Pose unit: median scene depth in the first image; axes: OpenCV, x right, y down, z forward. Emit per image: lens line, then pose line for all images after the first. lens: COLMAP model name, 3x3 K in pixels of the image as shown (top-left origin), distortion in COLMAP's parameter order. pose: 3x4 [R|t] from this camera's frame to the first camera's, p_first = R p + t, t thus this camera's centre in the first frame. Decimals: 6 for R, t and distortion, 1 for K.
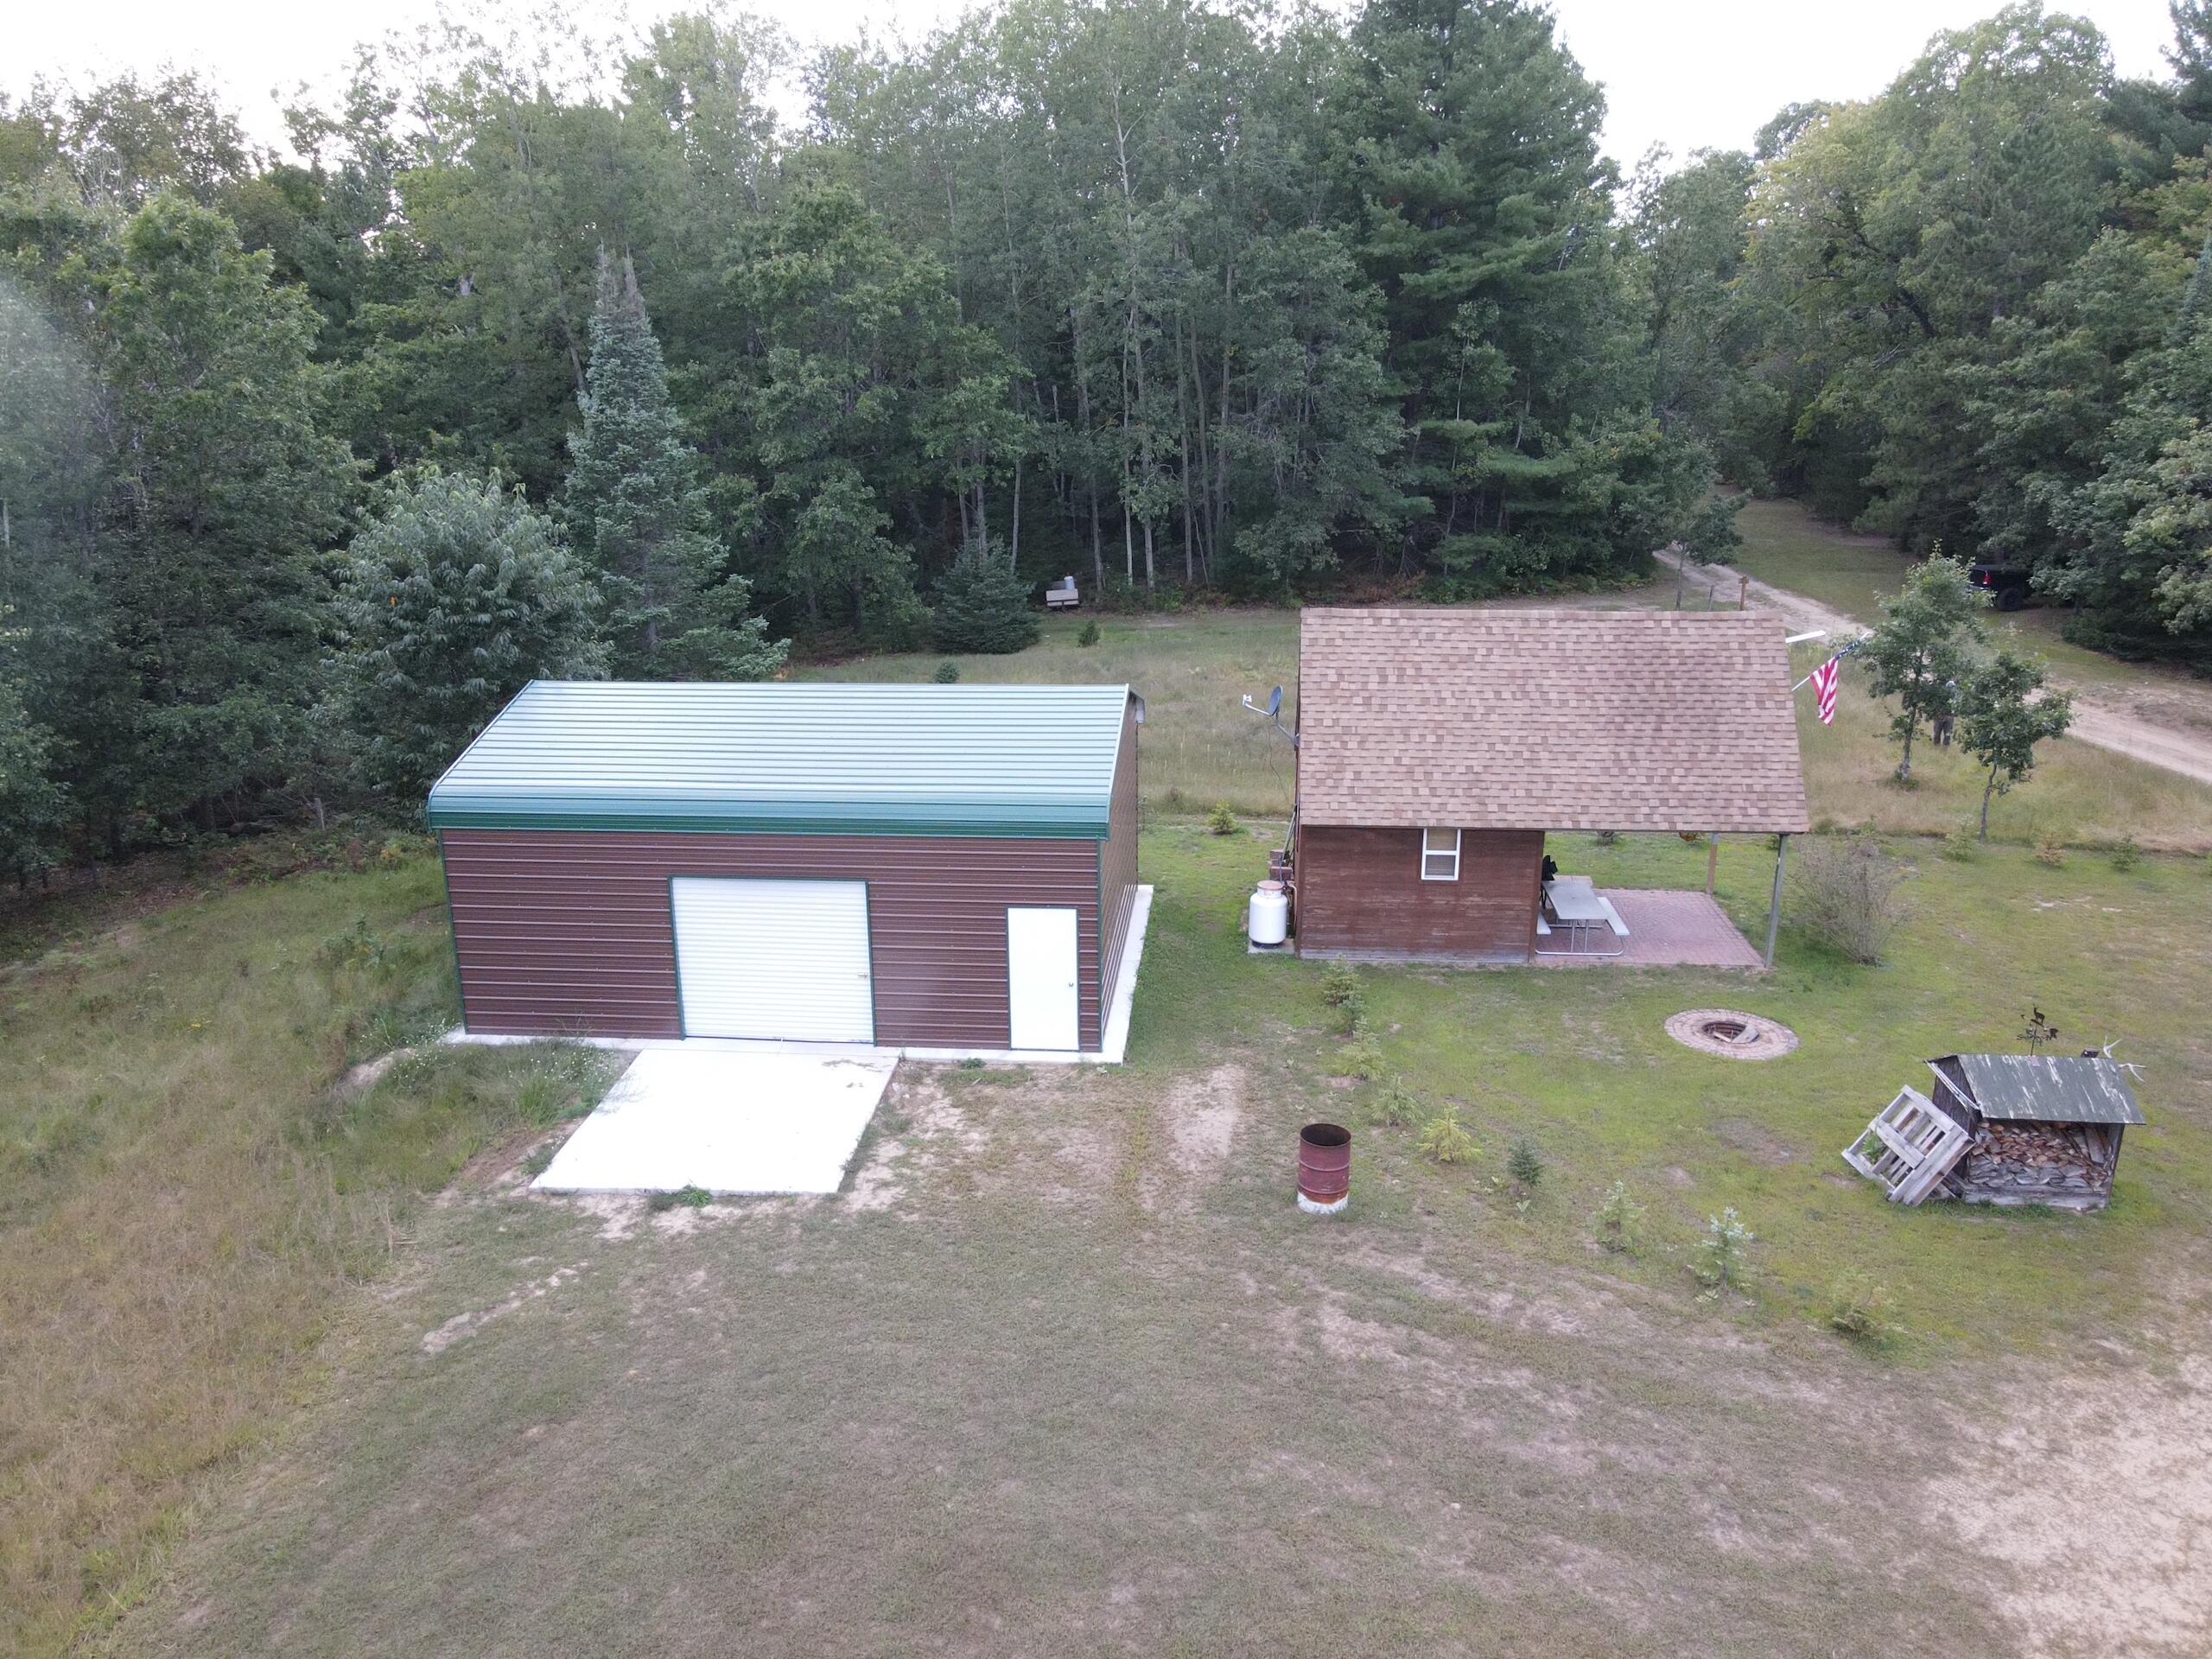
lens RADIAL K [[1560.7, 0, 1111.2], [0, 1560.7, 825.4], [0, 0, 1]] dist [0.005112, 0.000893]
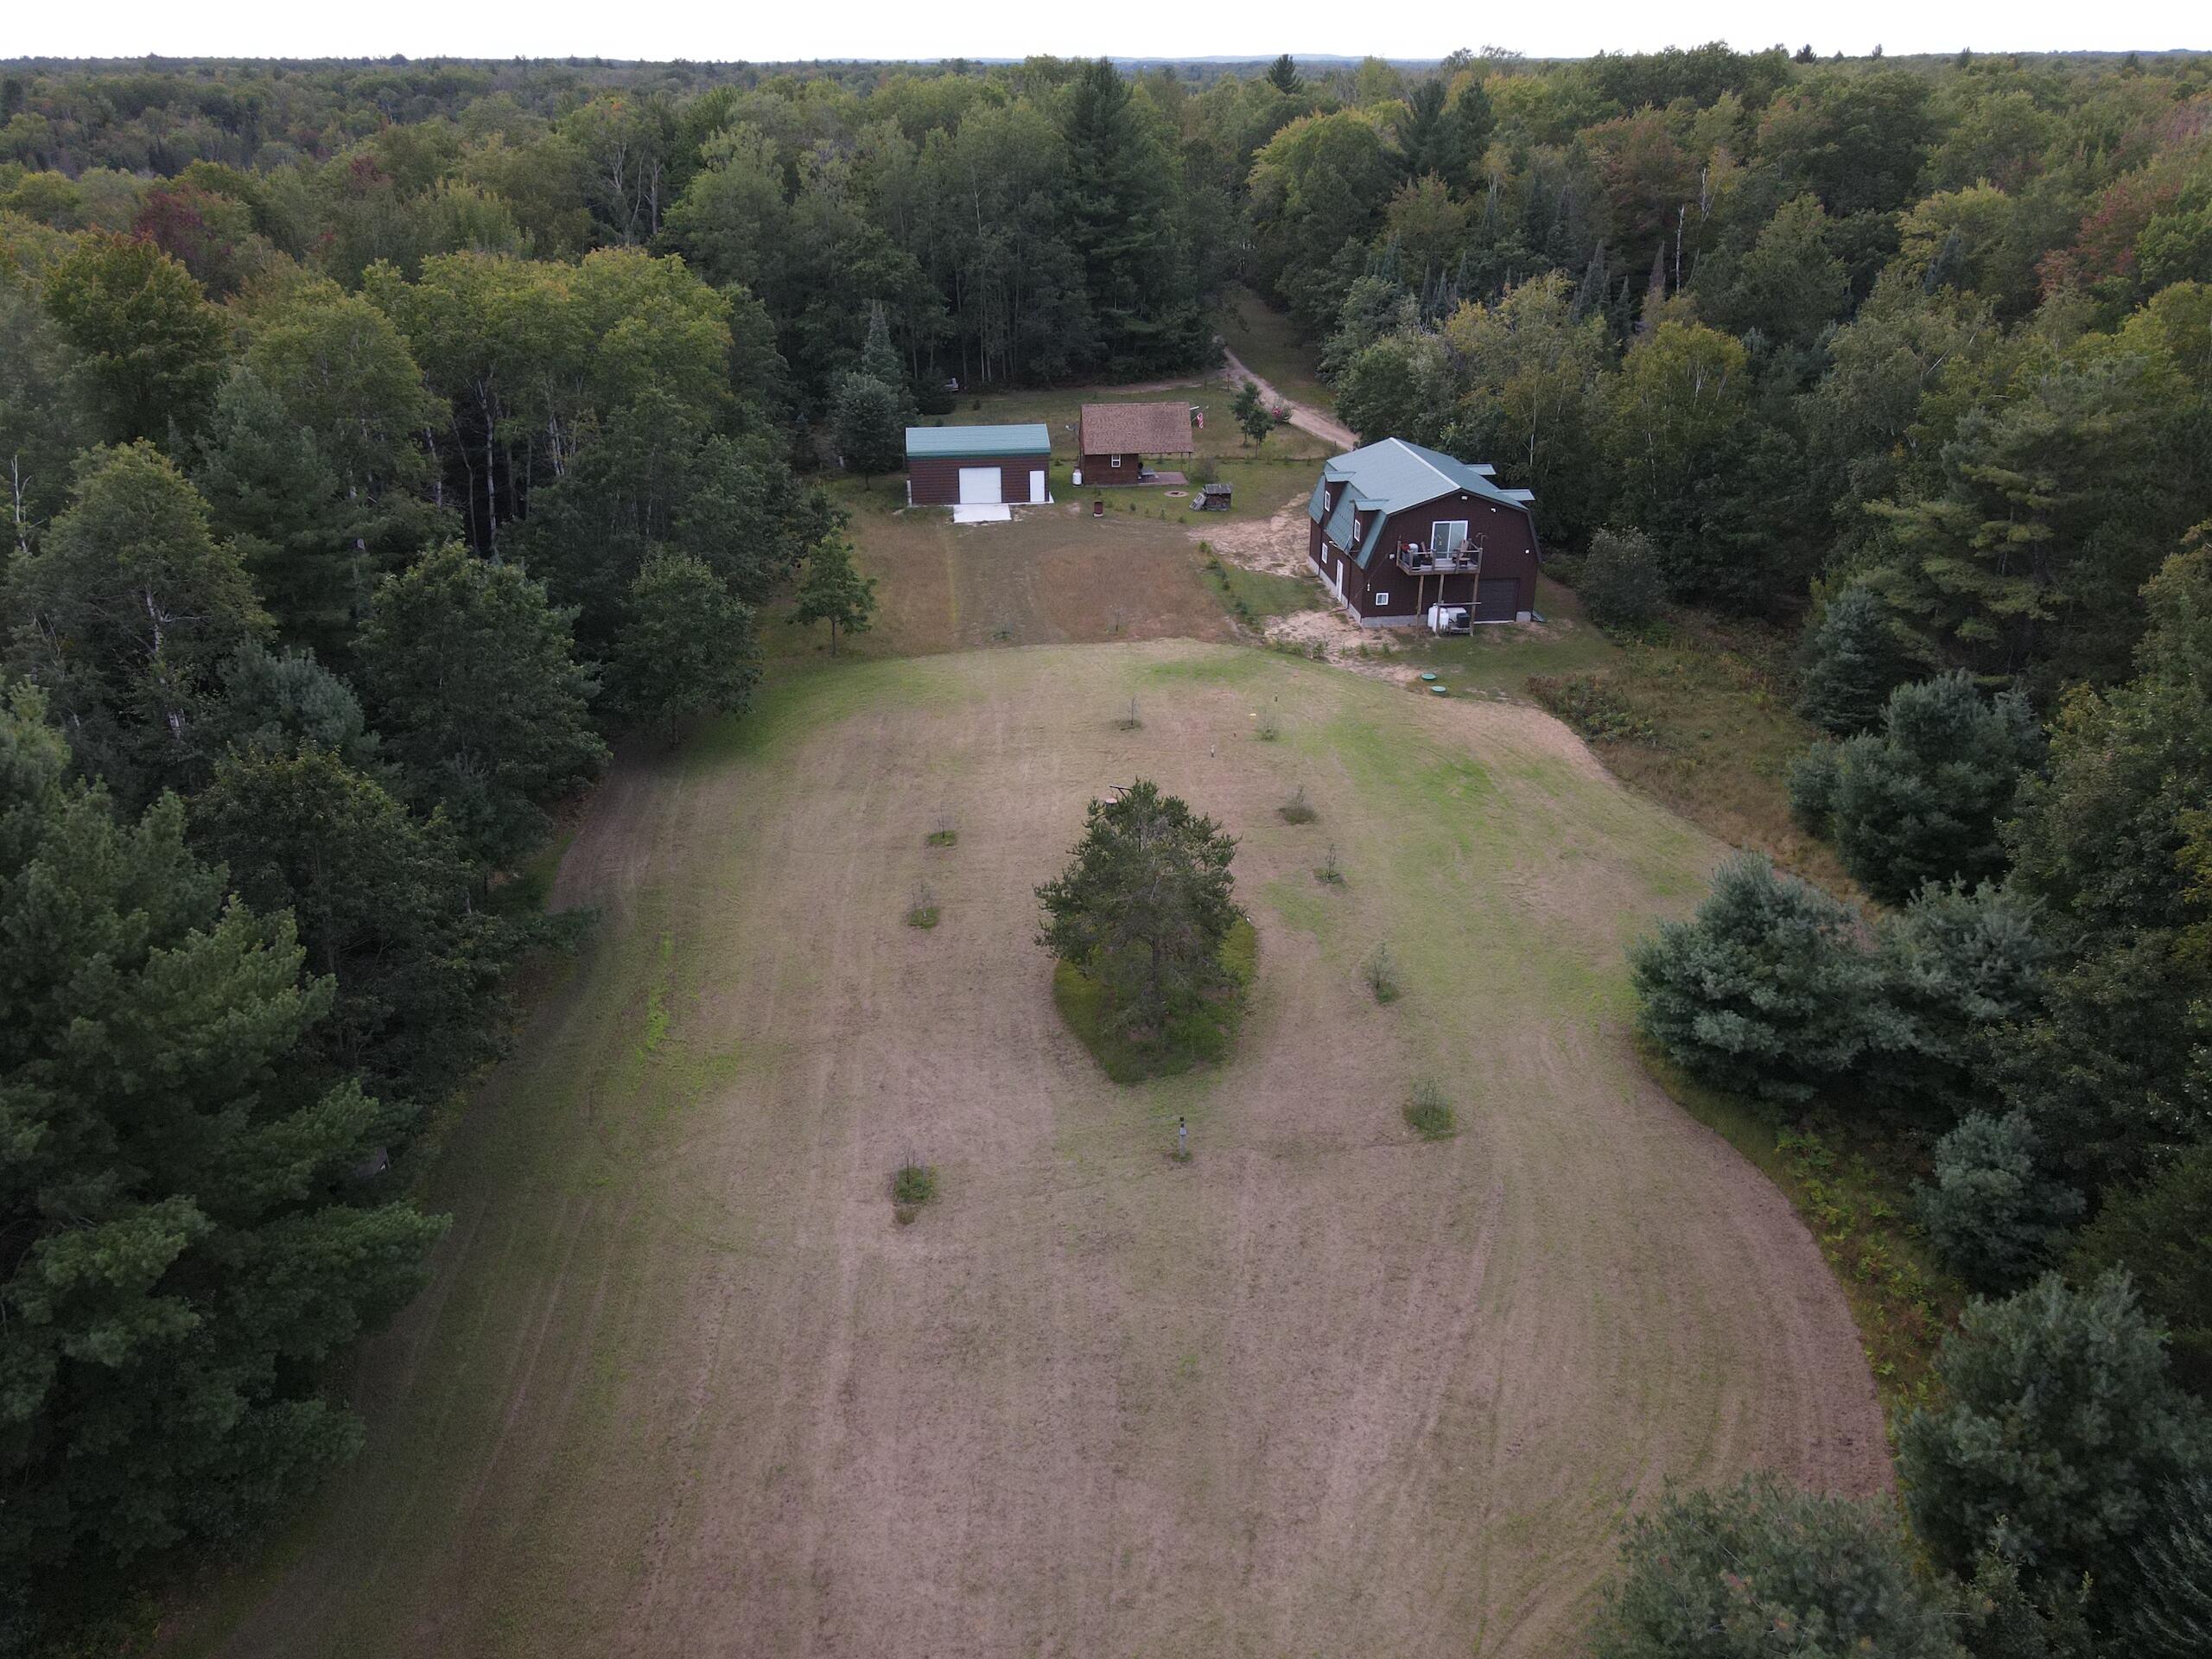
lens RADIAL K [[1560.7, 0, 1100.8], [0, 1560.7, 828.1], [0, 0, 1]] dist [0.005112, 0.000893]
pose [[0.979540, -0.078497, 0.185311, -0.393870], [0.047969, 0.985323, 0.163819, 0.170751], [-0.195451, -0.151578, 0.968929, -1.844453]]
